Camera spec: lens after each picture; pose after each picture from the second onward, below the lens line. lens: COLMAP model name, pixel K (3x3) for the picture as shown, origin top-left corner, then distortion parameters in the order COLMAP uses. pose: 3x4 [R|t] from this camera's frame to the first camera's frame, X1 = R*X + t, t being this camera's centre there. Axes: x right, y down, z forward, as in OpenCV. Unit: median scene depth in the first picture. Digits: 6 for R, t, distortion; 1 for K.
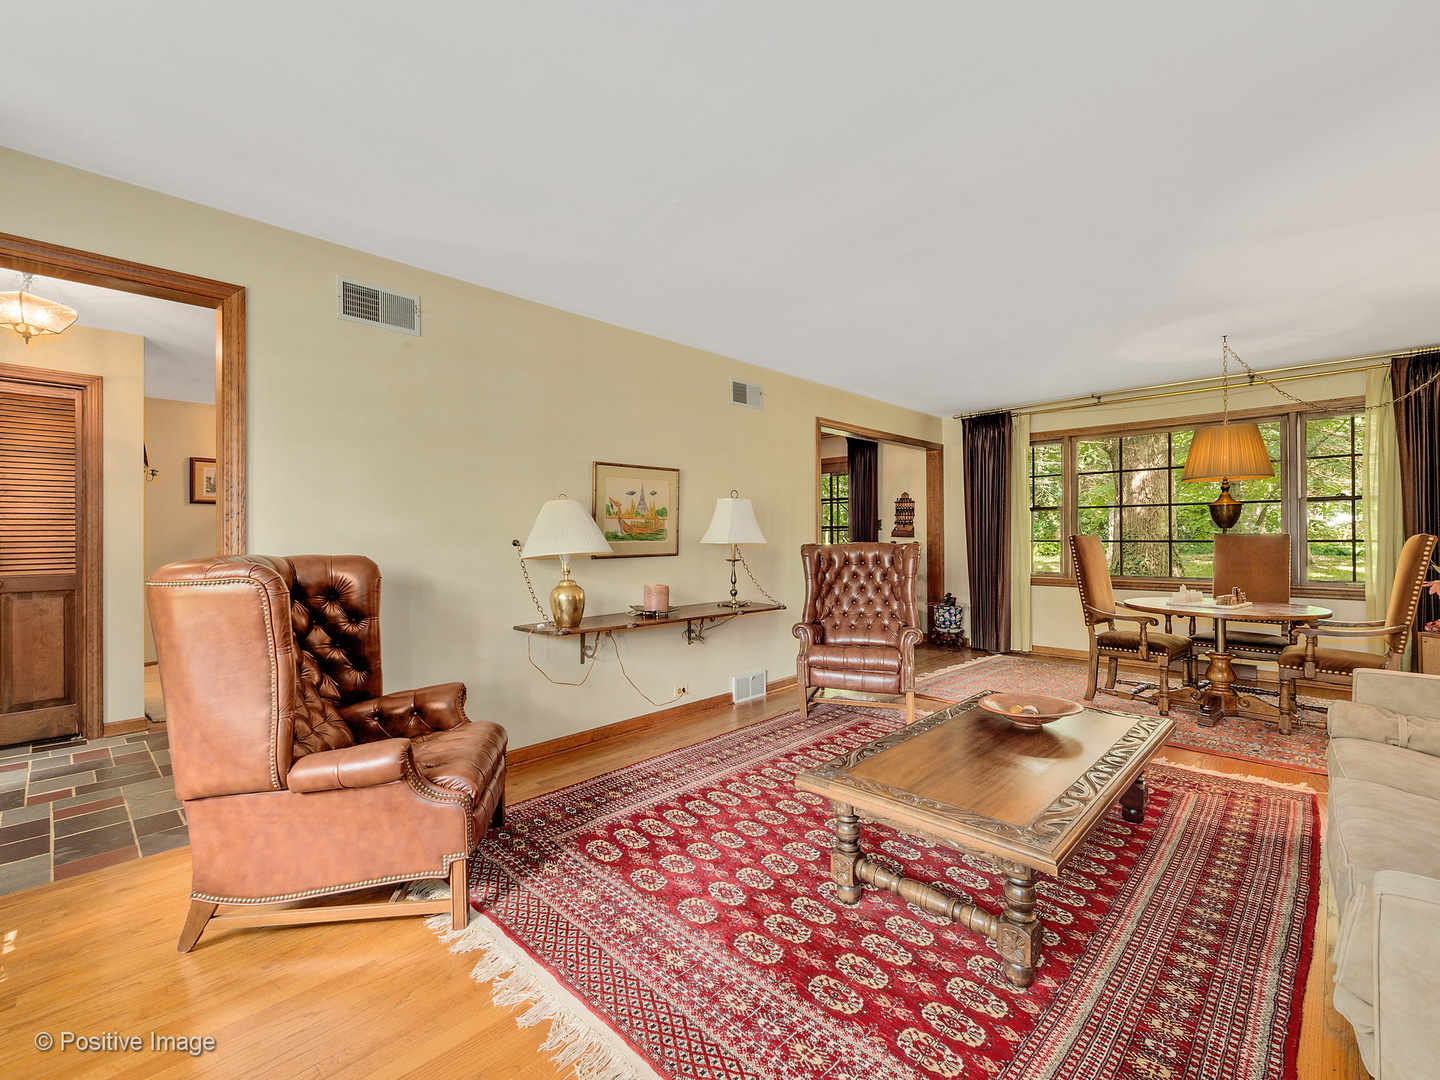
lens RADIAL K [[636.8, 0, 714.1], [0, 636.8, 530.9], [0, 0, 1]] dist [0.014030, -0.003486]
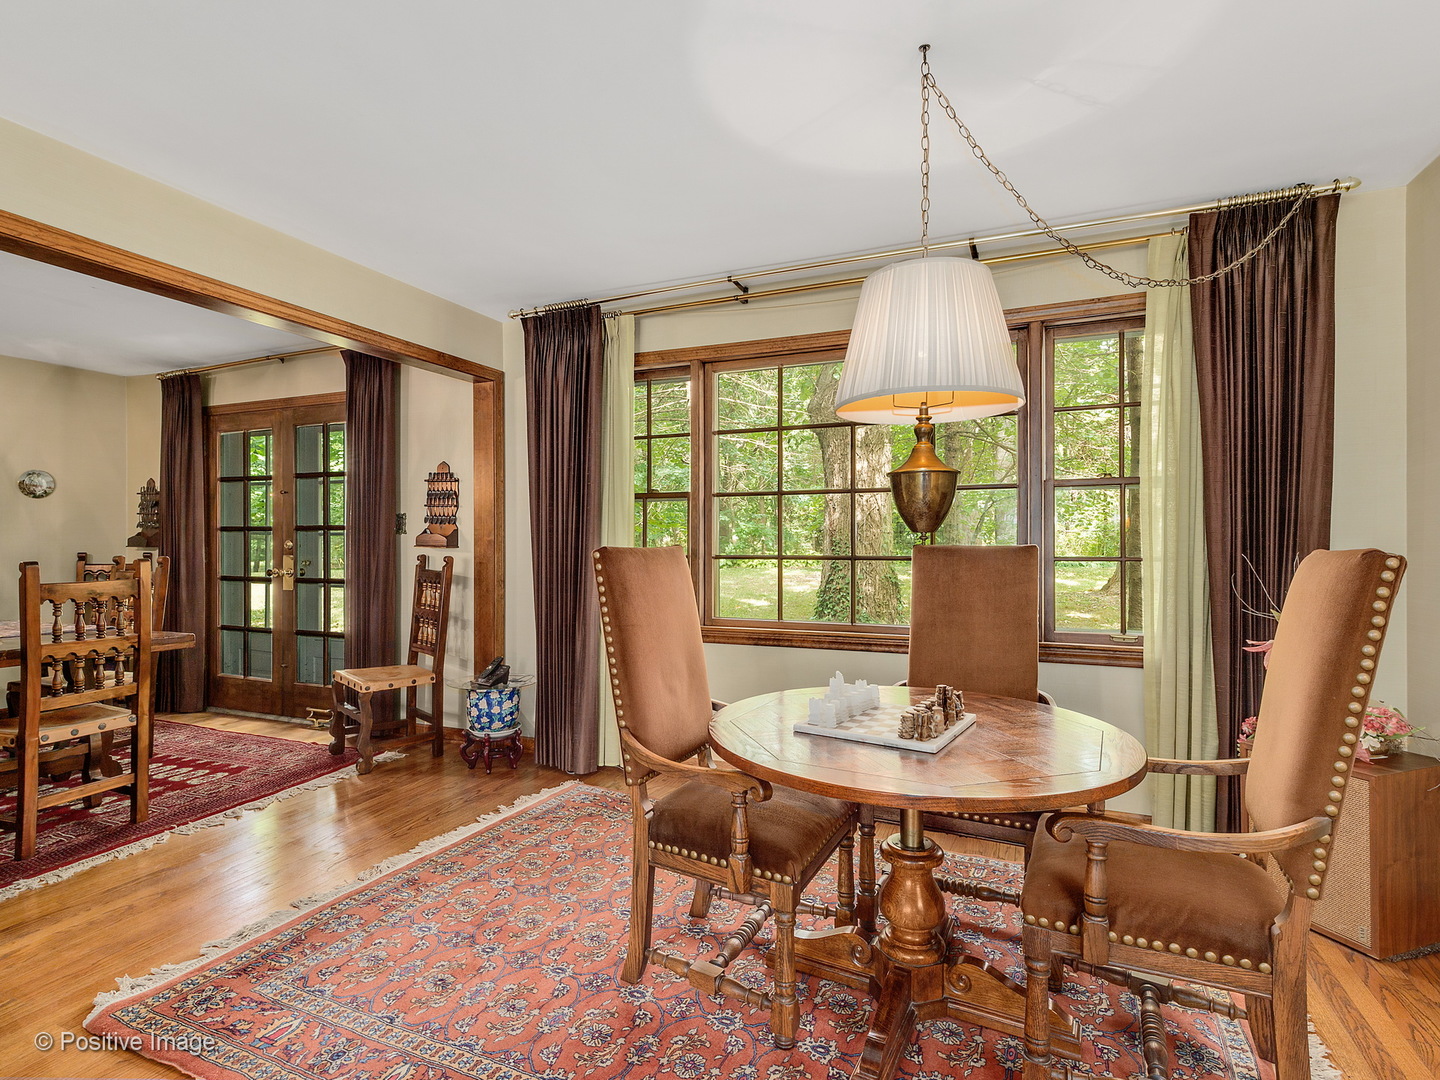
lens RADIAL K [[726.9, 0, 720.1], [0, 726.9, 540.1], [0, 0, 1]] dist [-0.005890, -0.001318]
pose [[0.934143, -0.000087, 0.356899, 0.339738], [-0.004324, 0.999924, 0.011562, -0.004134], [-0.356873, -0.012344, 0.934071, 0.409697]]
